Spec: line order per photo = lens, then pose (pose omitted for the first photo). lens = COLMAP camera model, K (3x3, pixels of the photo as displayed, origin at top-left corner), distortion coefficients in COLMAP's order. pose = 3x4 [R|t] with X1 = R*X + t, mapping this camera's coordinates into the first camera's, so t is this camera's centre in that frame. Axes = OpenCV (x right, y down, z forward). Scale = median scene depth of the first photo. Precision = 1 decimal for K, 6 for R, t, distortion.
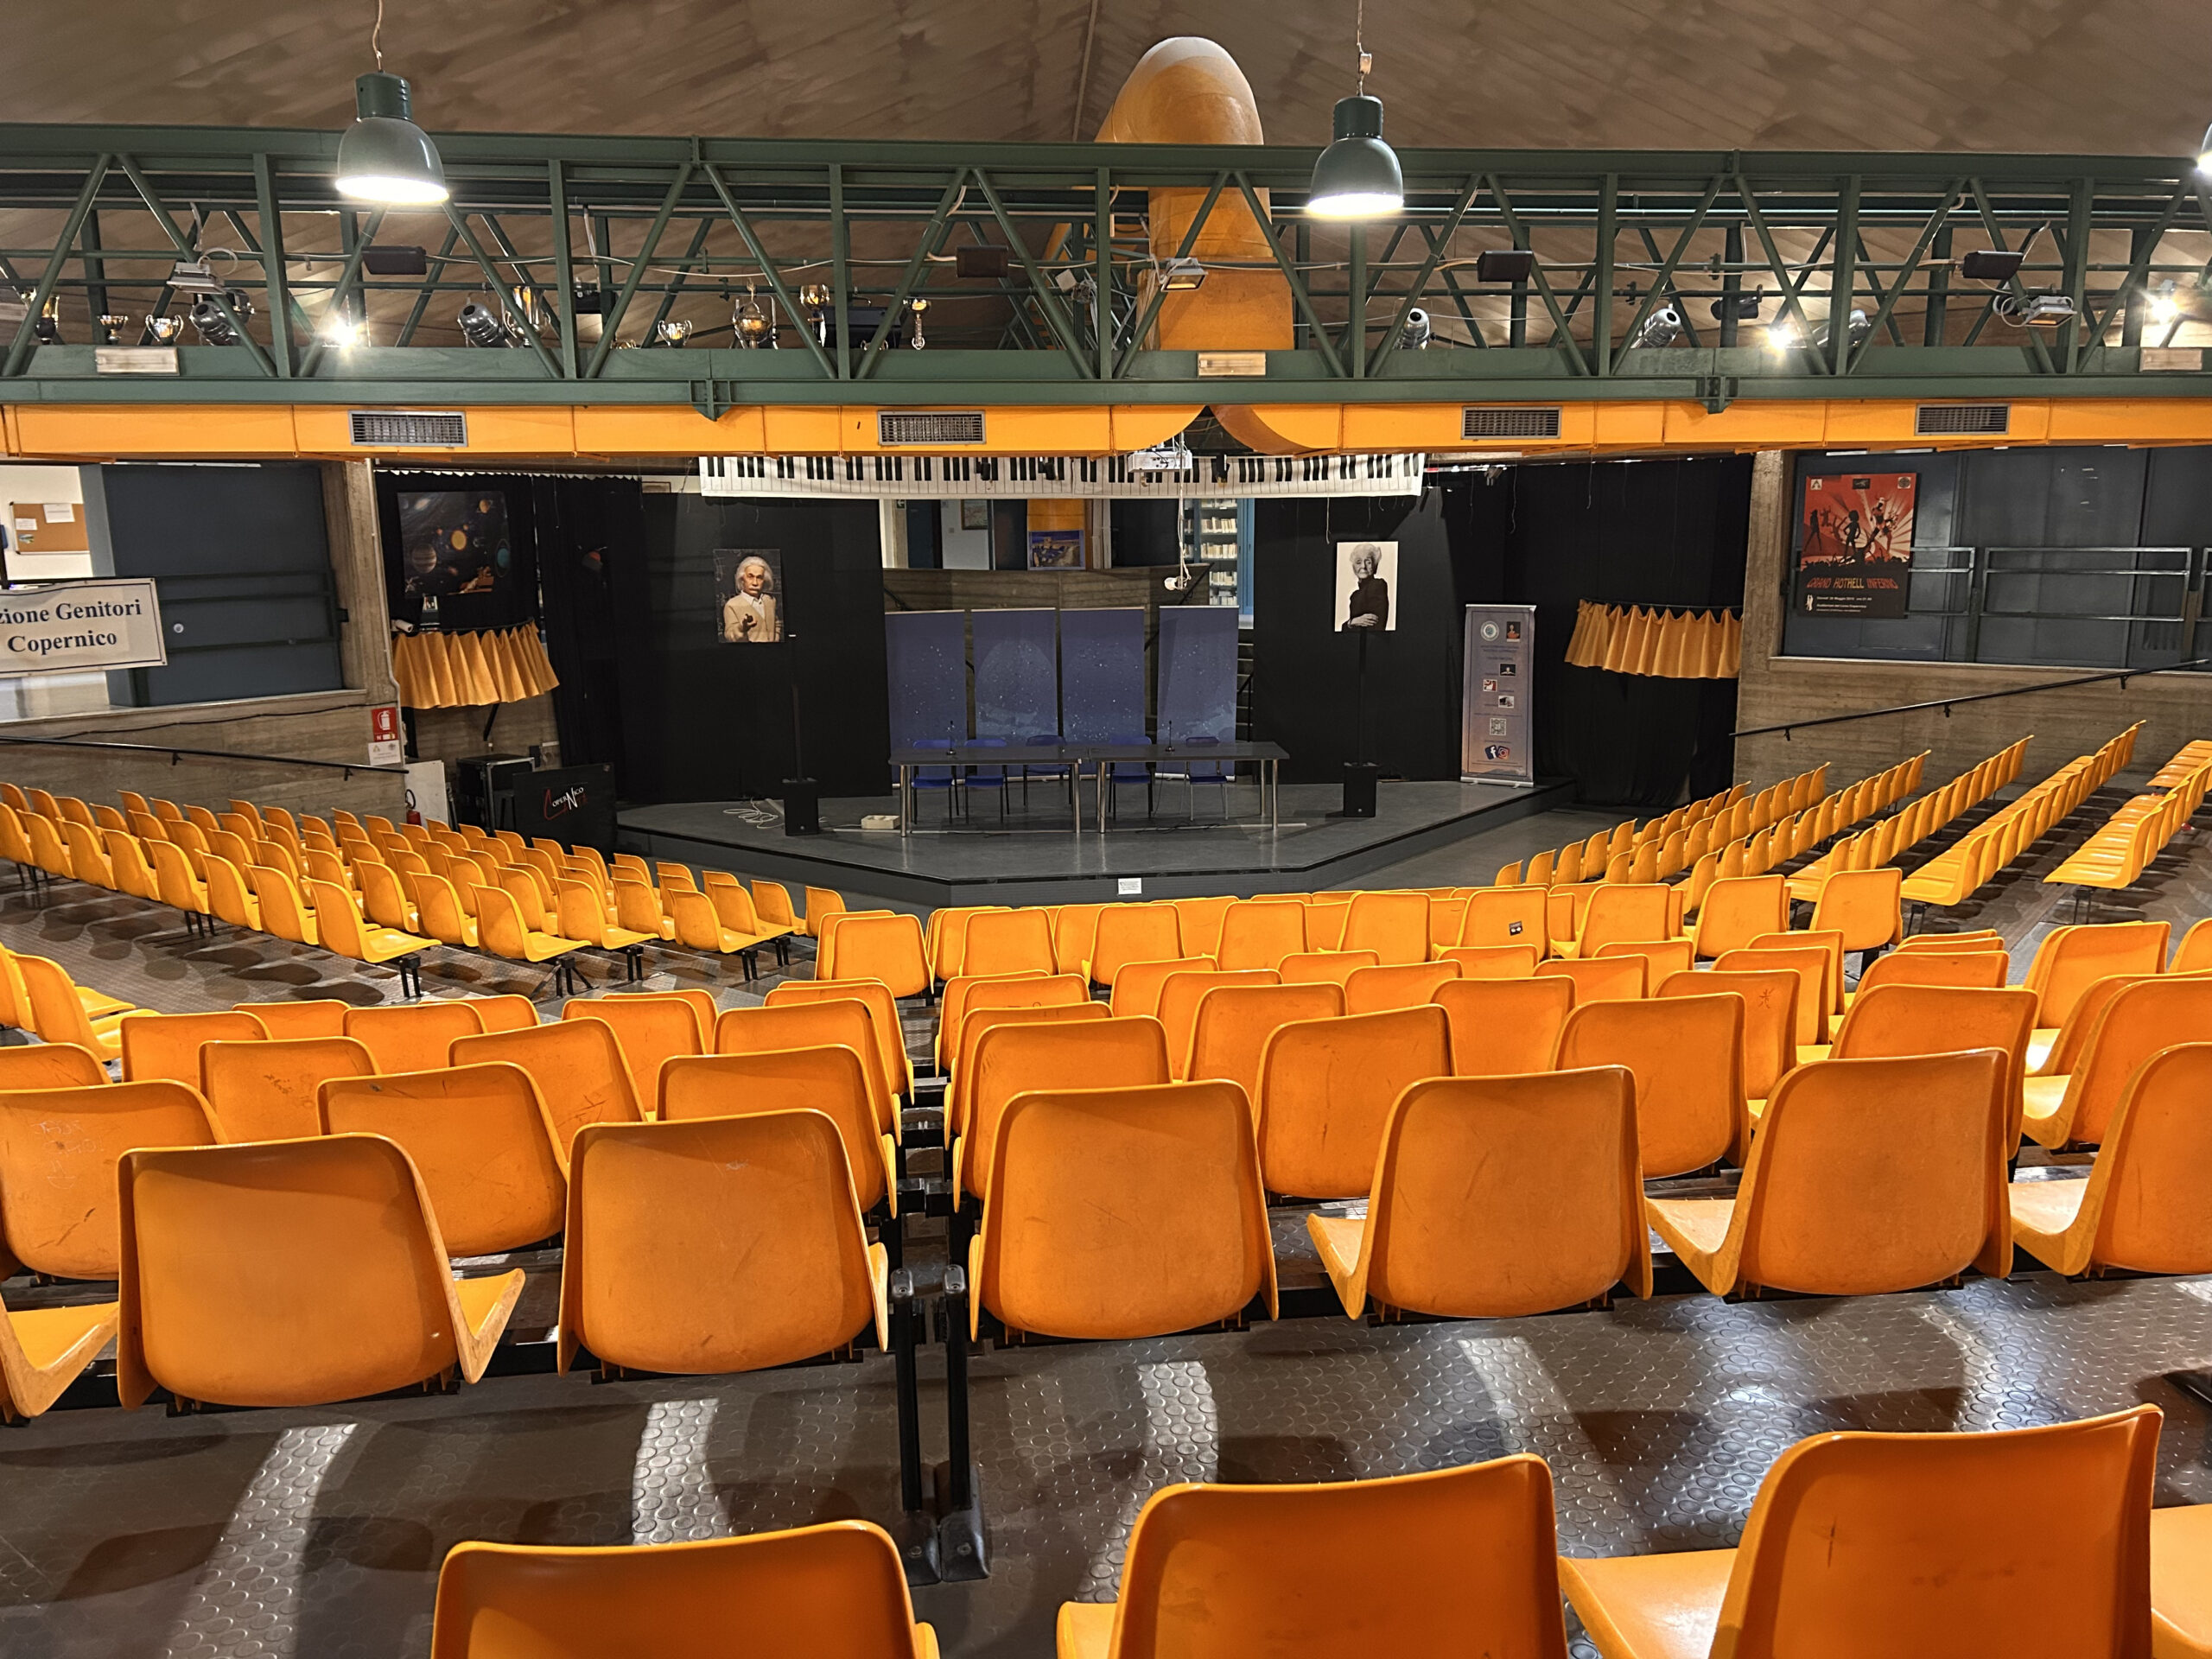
lens RADIAL K [[1694.3, 0, 1111.8], [0, 1694.3, 830.3], [0, 0, 1]] dist [0.070031, -0.053849]
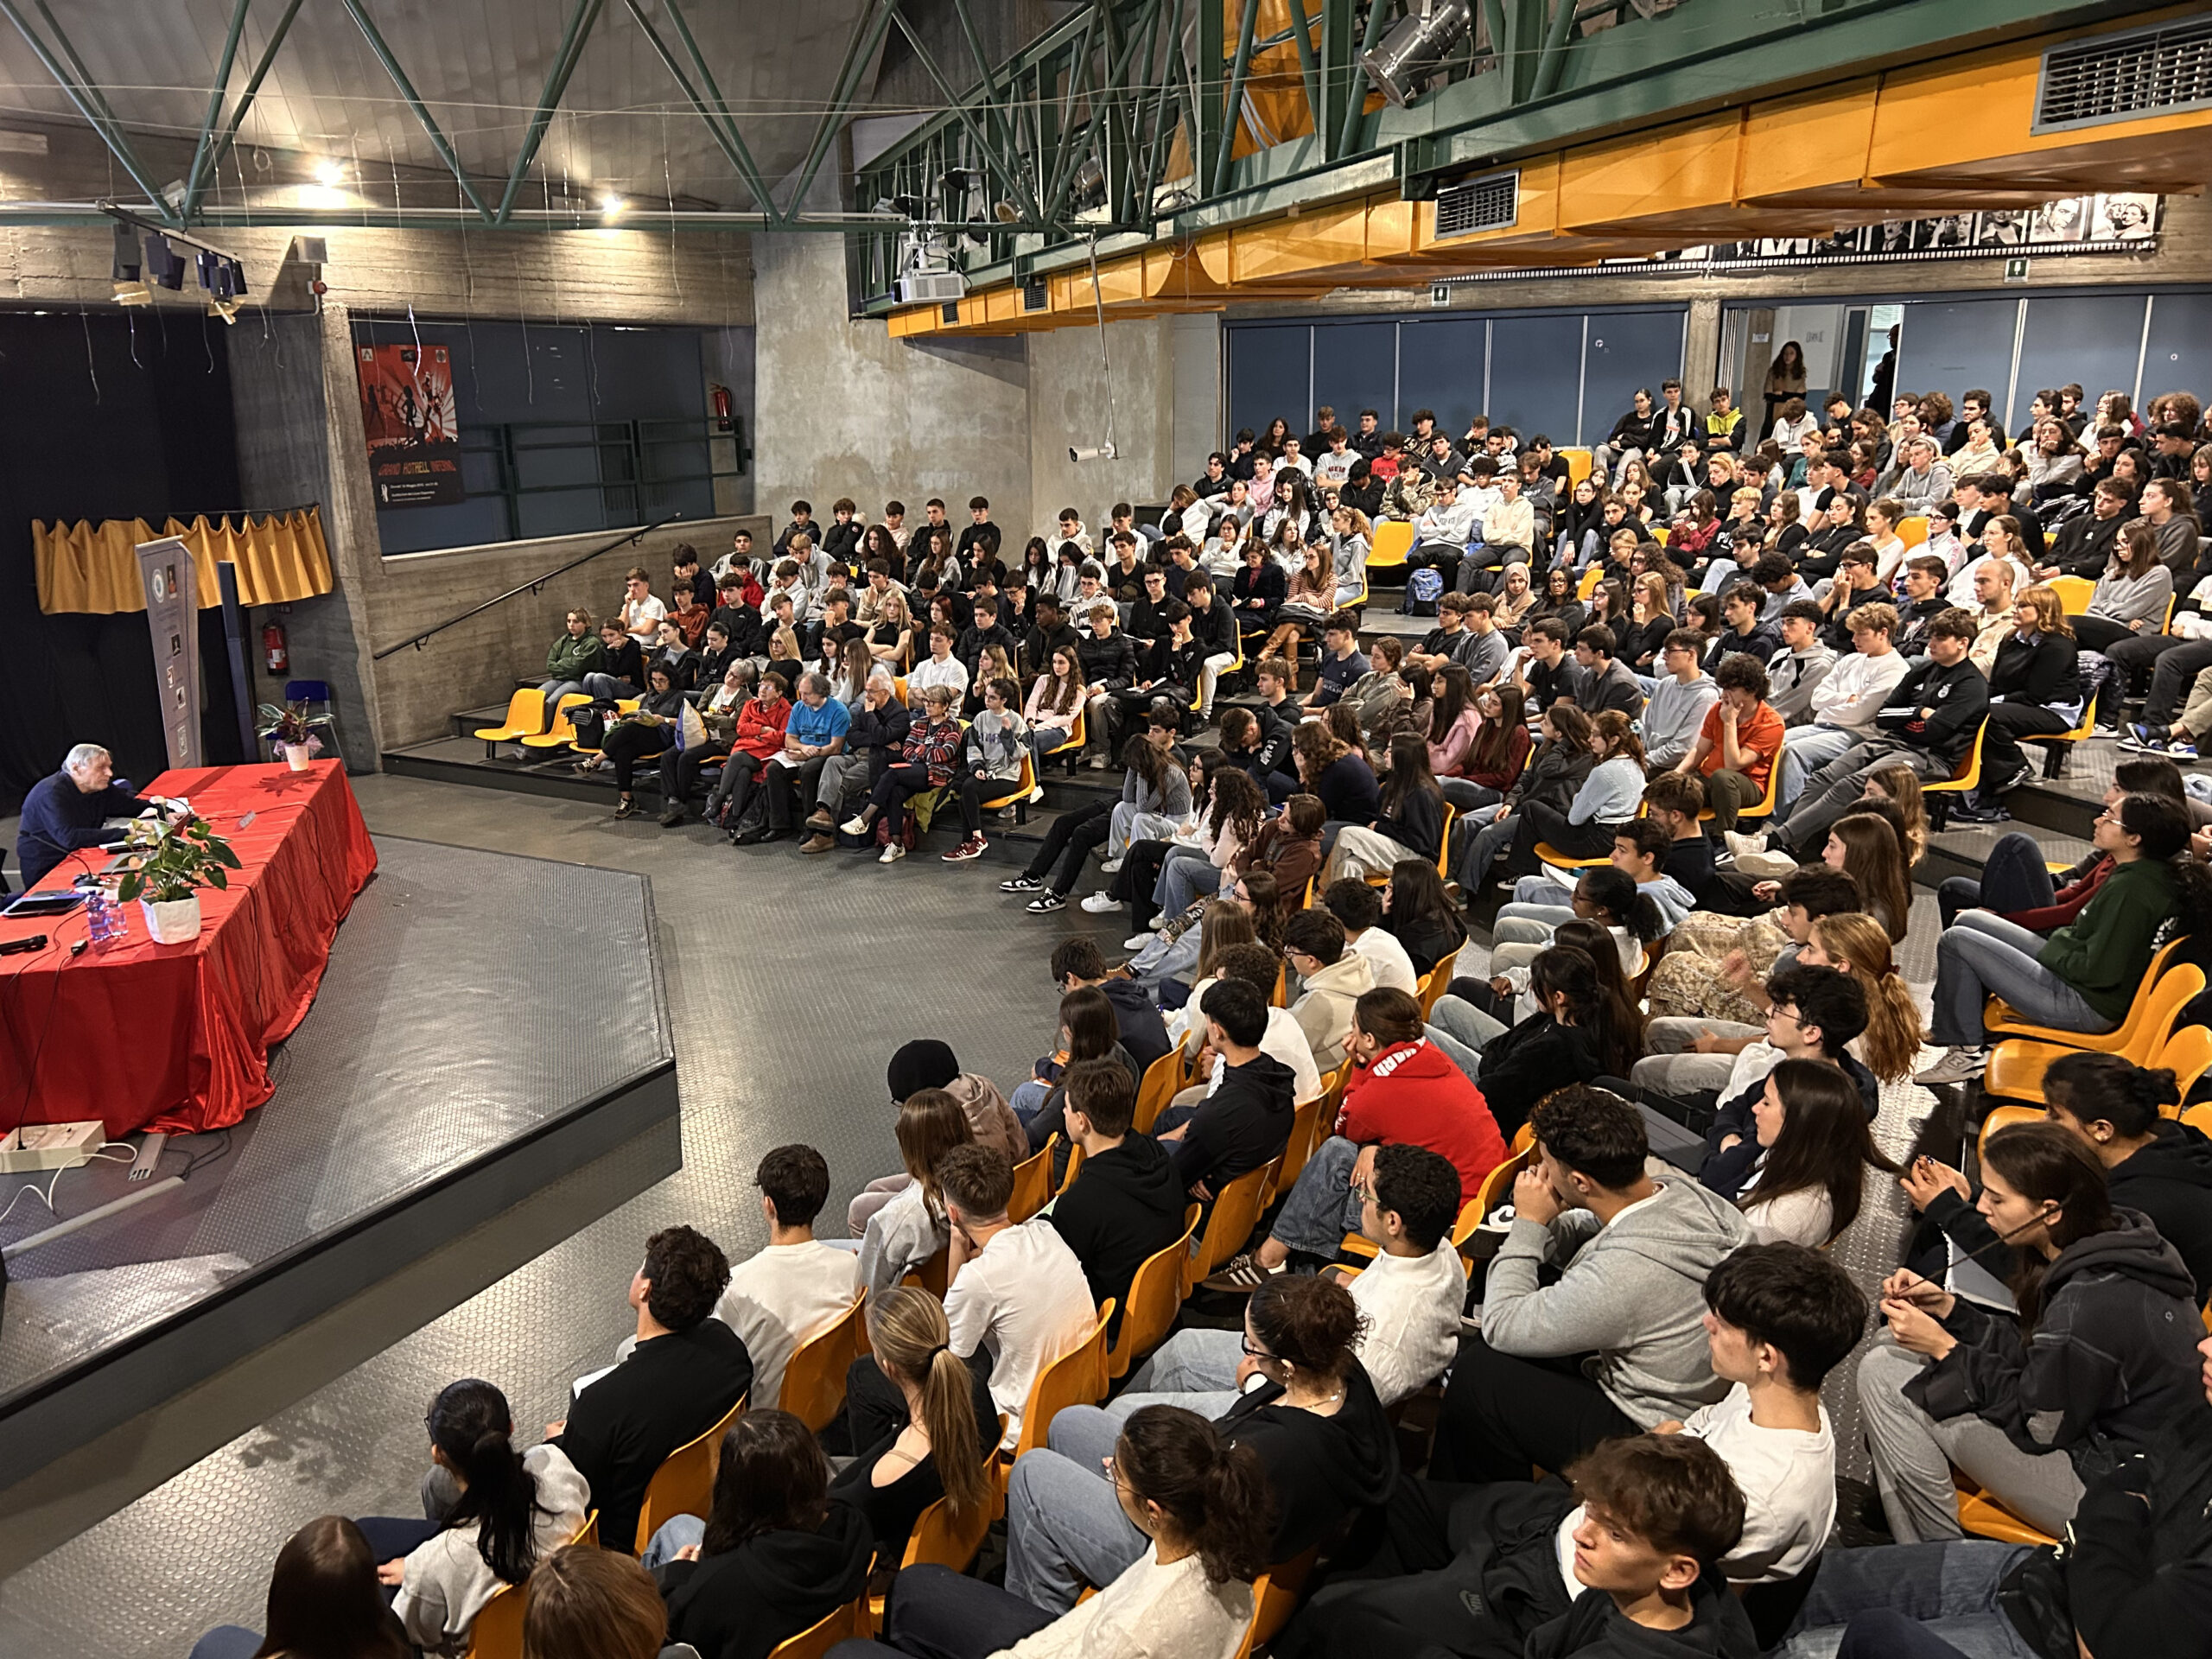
lens RADIAL K [[1694.3, 0, 1109.7], [0, 1694.3, 827.1], [0, 0, 1]] dist [0.070031, -0.053849]
pose [[-0.171447, -0.224808, 0.959201, -0.537882], [0.208337, 0.943326, 0.258326, -0.120795], [-0.962913, 0.244127, -0.114895, 0.786396]]
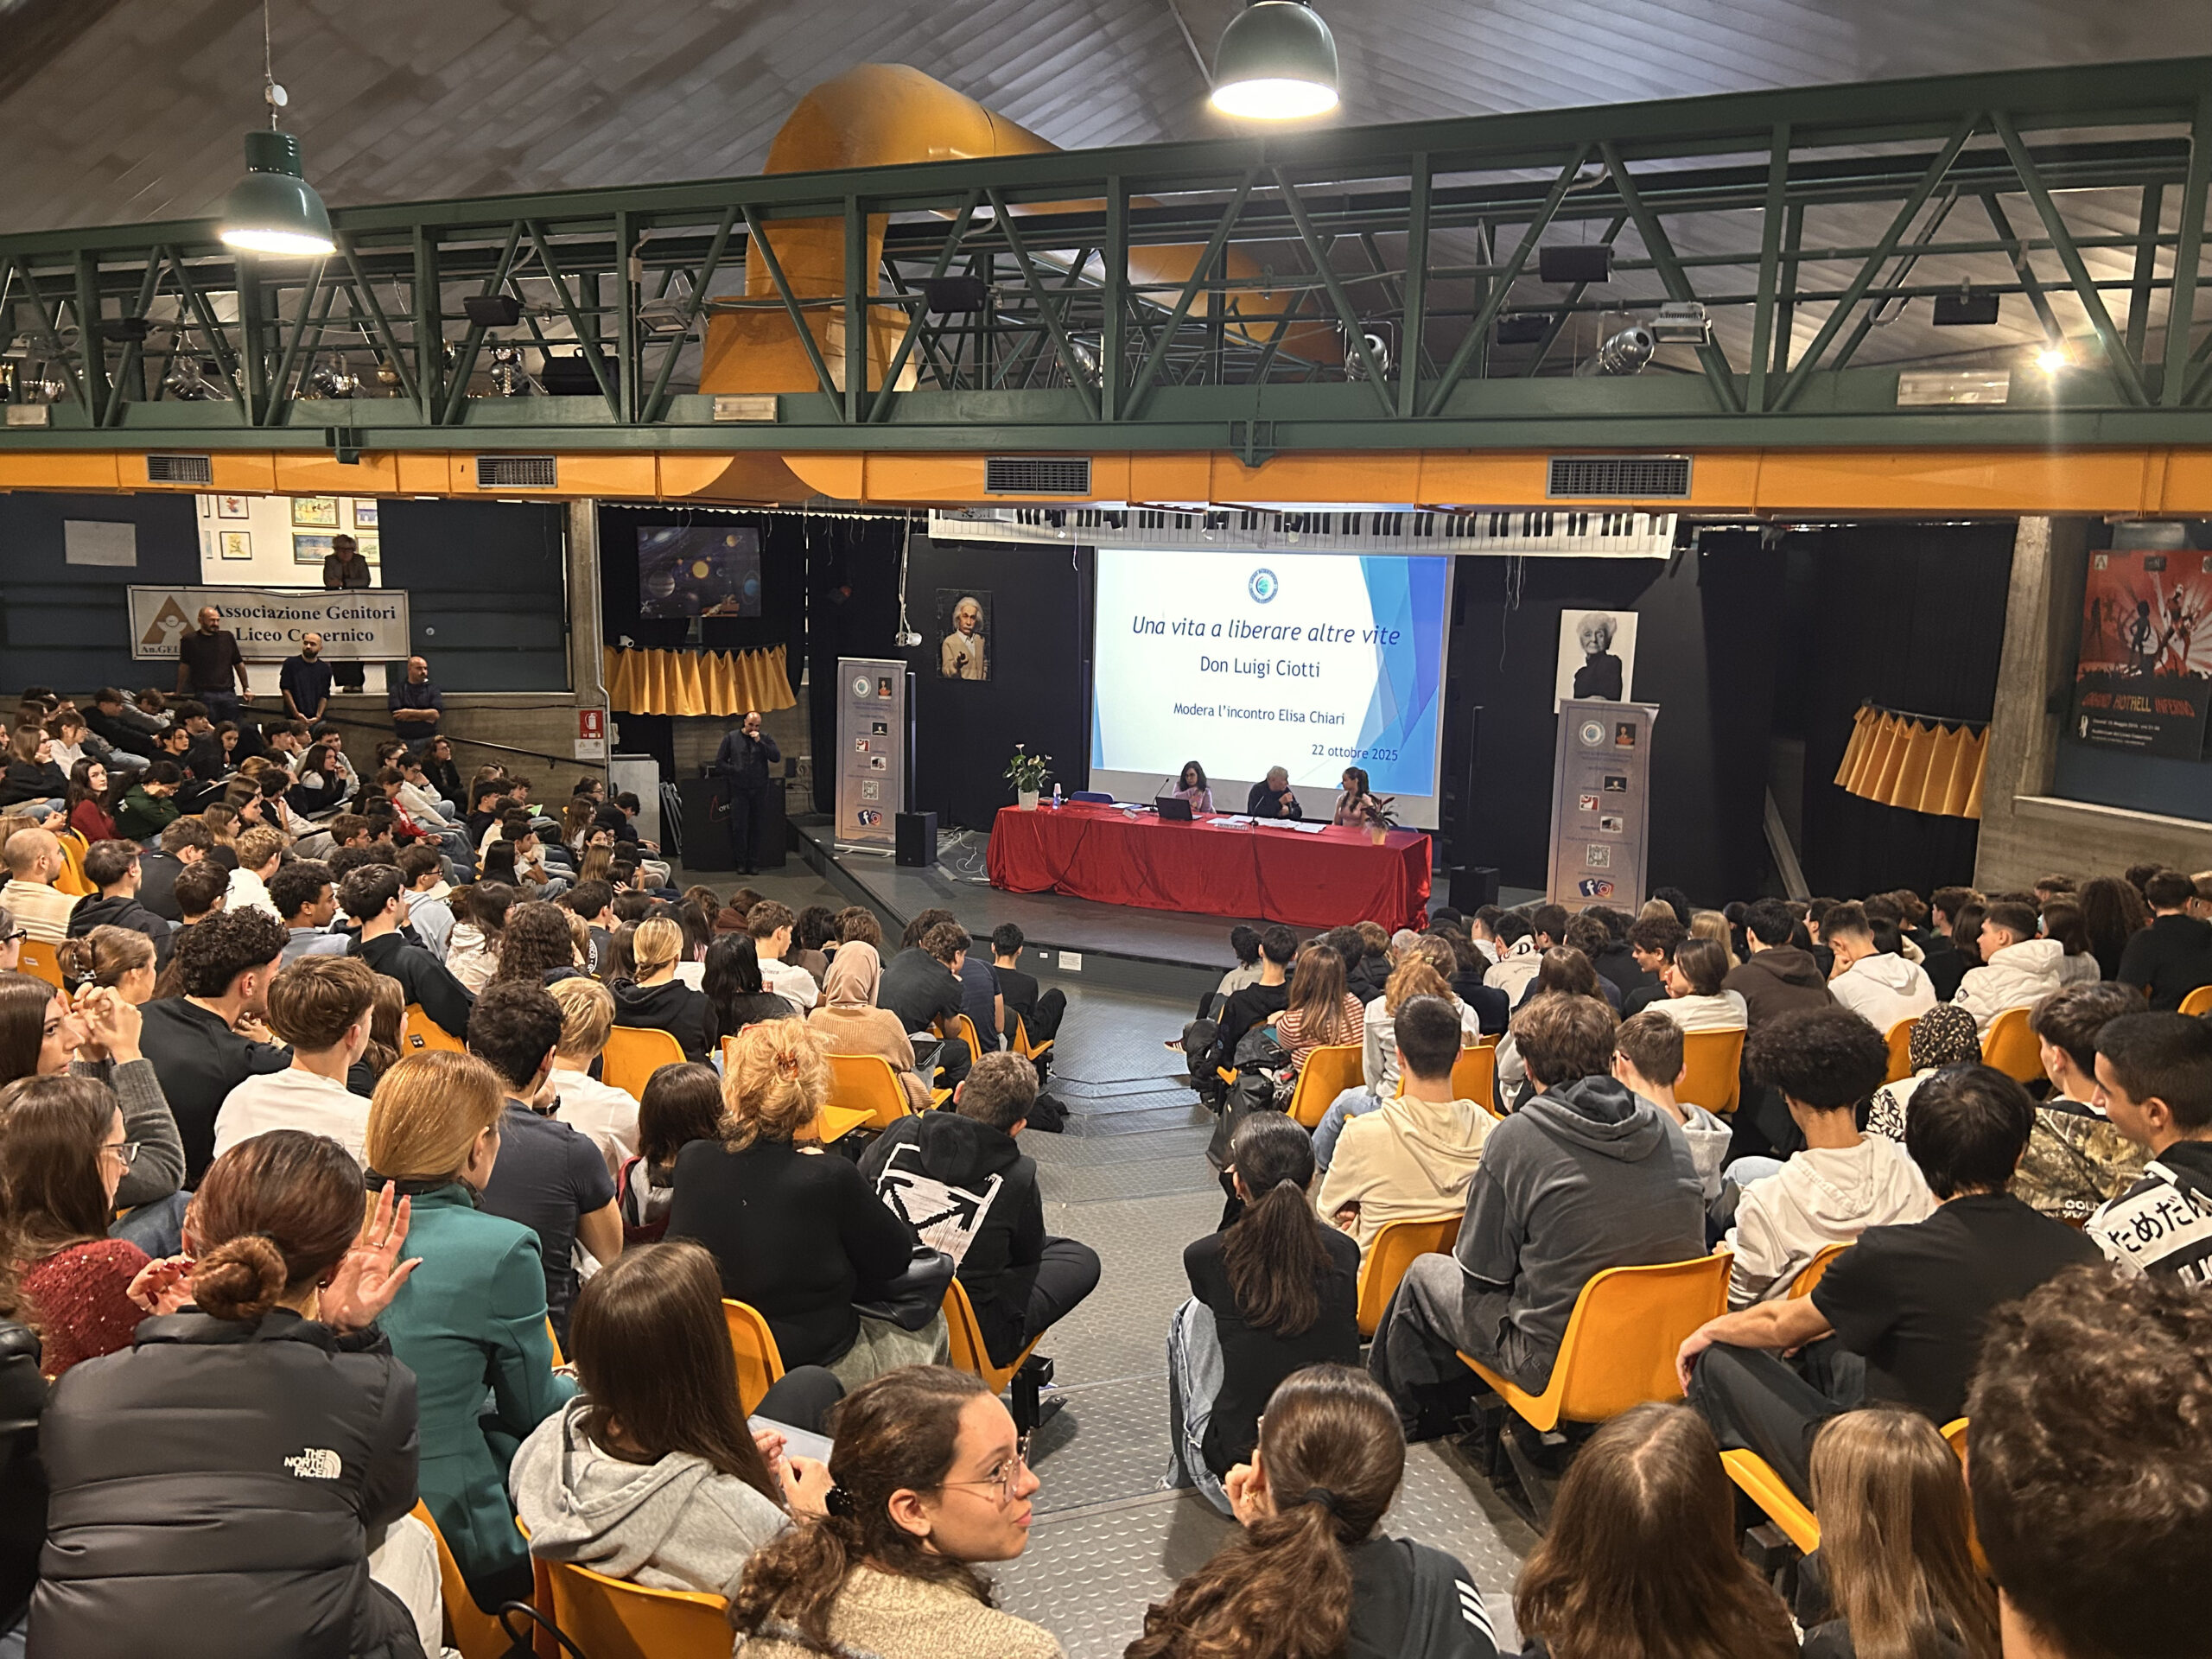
lens RADIAL K [[1694.3, 0, 1088.2], [0, 1694.3, 840.5], [0, 0, 1]] dist [0.070031, -0.053849]
pose [[0.849115, 0.120070, -0.514380, 0.430984], [-0.129078, 0.991465, 0.018359, -0.044892], [0.512194, 0.050806, 0.857366, 0.171018]]
